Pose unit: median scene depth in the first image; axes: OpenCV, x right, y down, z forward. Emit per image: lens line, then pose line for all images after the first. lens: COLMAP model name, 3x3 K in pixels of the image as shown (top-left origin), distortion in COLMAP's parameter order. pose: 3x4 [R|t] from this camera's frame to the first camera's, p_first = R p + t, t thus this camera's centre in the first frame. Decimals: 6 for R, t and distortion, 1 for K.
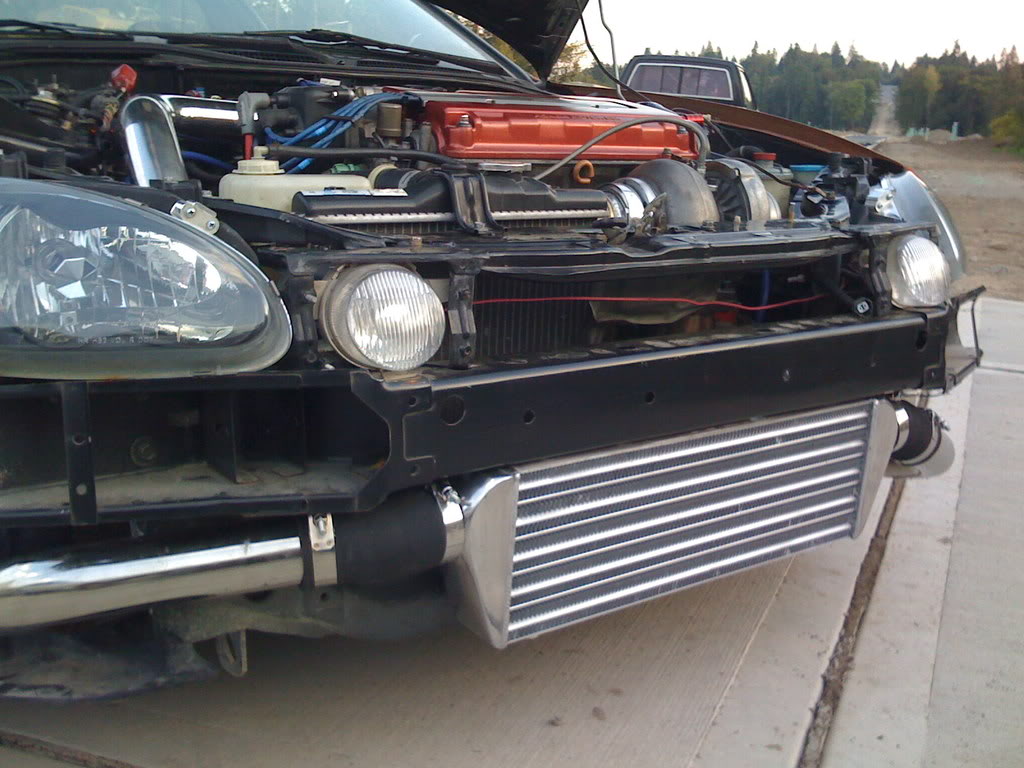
lens RADIAL K [[1108.6, 0, 512.0], [0, 1108.6, 384.0], [0, 0, 1]] dist [0.070921, -0.344089]
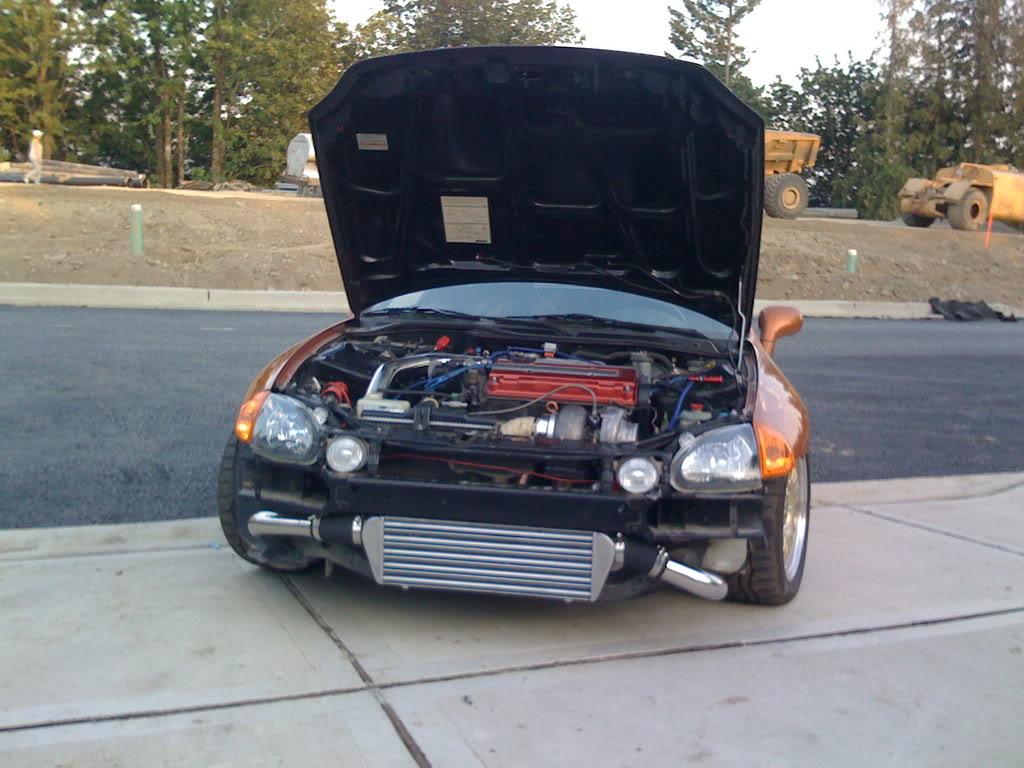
lens RADIAL K [[1108.6, 0, 512.0], [0, 1108.6, 384.0], [0, 0, 1]] dist [0.070921, -0.344089]
pose [[0.682502, 0.083325, -0.726119, 2.015905], [-0.170798, 0.984155, -0.047603, -0.156446], [0.710647, 0.156509, 0.685919, -0.654597]]
